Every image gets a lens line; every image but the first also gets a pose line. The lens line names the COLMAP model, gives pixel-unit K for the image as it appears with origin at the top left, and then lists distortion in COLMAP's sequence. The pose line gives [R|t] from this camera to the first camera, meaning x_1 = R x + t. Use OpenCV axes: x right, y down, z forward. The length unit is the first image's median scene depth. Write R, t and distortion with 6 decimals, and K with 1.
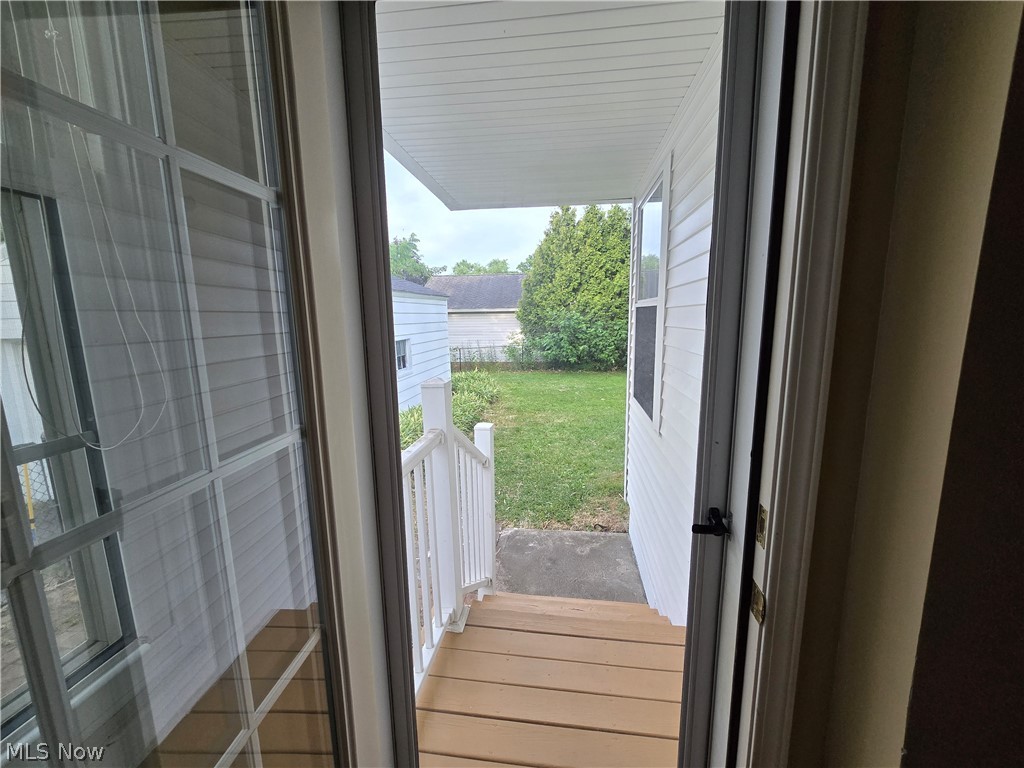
lens RADIAL K [[418.5, 0, 516.8], [0, 418.5, 383.8], [0, 0, 1]] dist [-0.003003, 0.000003]
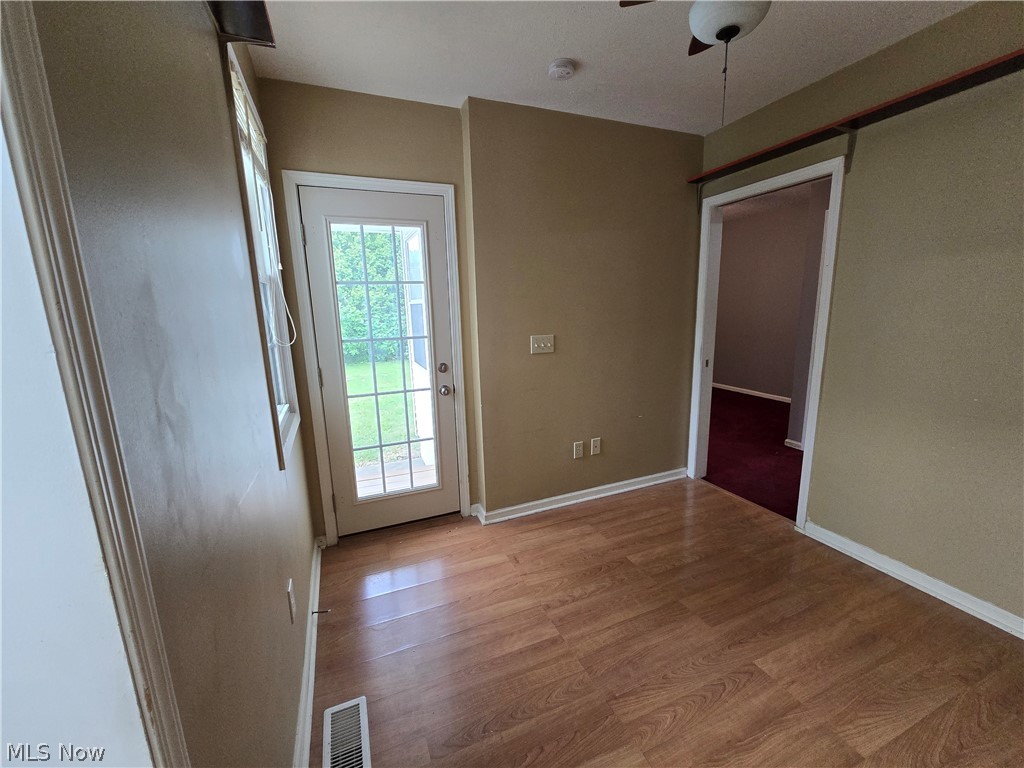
lens RADIAL K [[418.5, 0, 516.8], [0, 418.5, 383.8], [0, 0, 1]] dist [-0.003003, 0.000003]
pose [[0.866131, -0.103764, 0.488928, -0.032725], [0.096101, 0.994534, 0.040826, 0.018395], [-0.490492, 0.011626, 0.871368, -0.111108]]
